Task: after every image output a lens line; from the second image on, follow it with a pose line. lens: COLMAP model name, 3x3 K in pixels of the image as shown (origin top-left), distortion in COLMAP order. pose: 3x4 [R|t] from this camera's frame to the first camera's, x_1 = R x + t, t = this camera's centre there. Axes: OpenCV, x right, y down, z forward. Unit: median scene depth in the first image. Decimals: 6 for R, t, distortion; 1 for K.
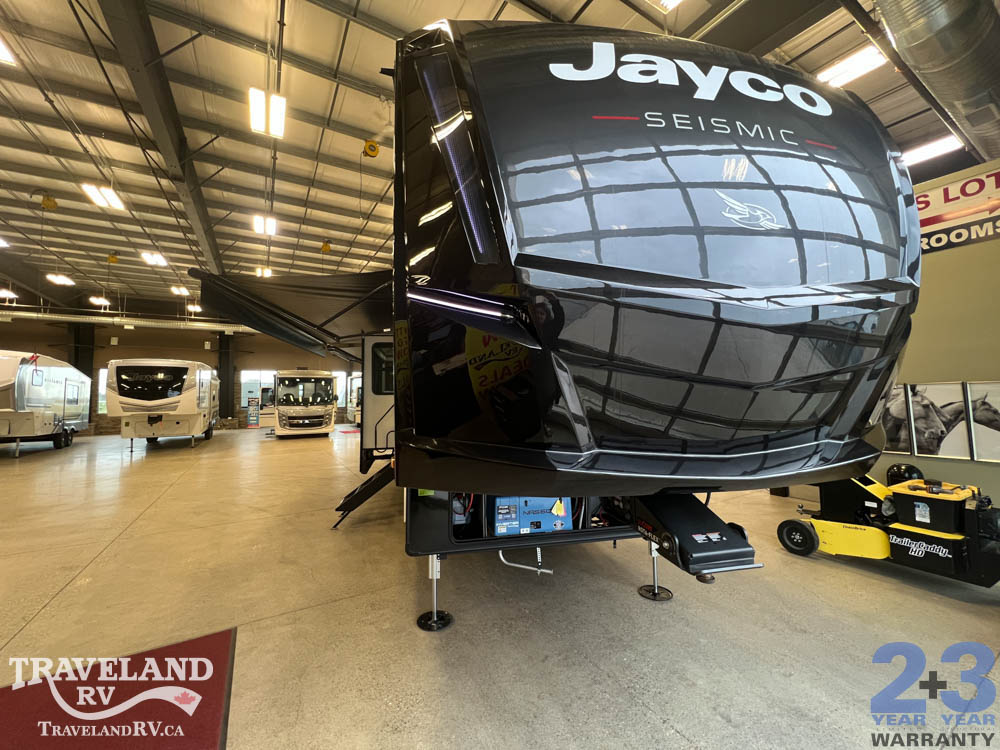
lens RADIAL K [[398.5, 0, 496.3], [0, 398.5, 367.0], [0, 0, 1]] dist [-0.000529, -0.000256]
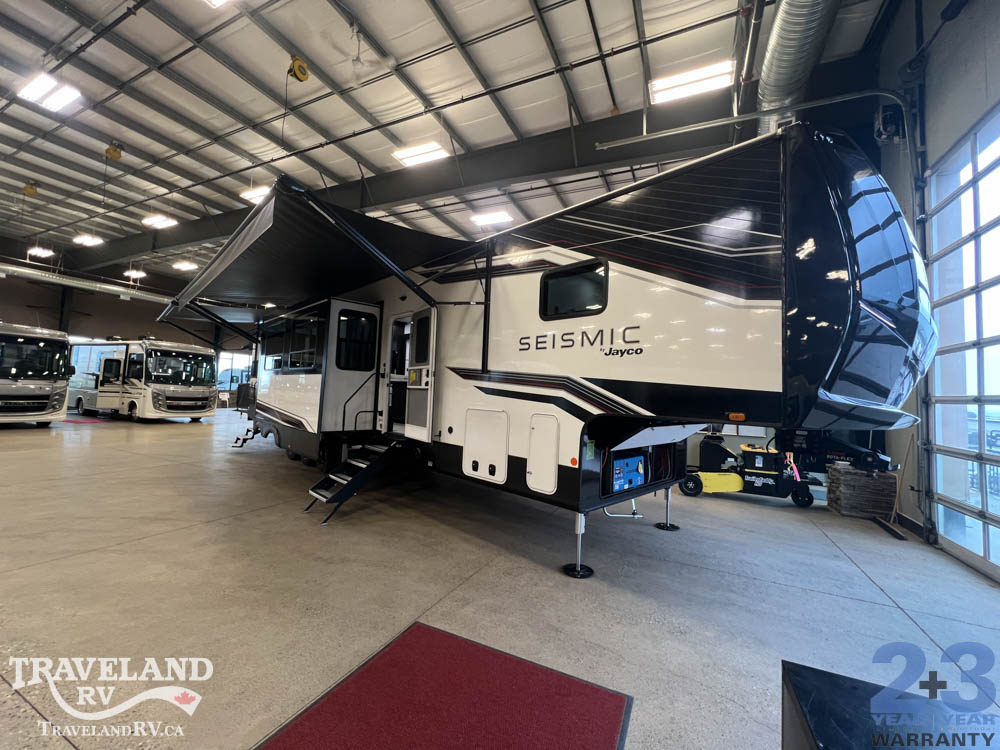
lens RADIAL K [[398.5, 0, 498.2], [0, 398.5, 367.1], [0, 0, 1]] dist [-0.000529, -0.000256]
pose [[0.833541, 0.085845, 0.545747, -0.868296], [-0.091061, 0.995691, -0.017538, 0.087187], [-0.544900, -0.035078, 0.837767, 0.168512]]
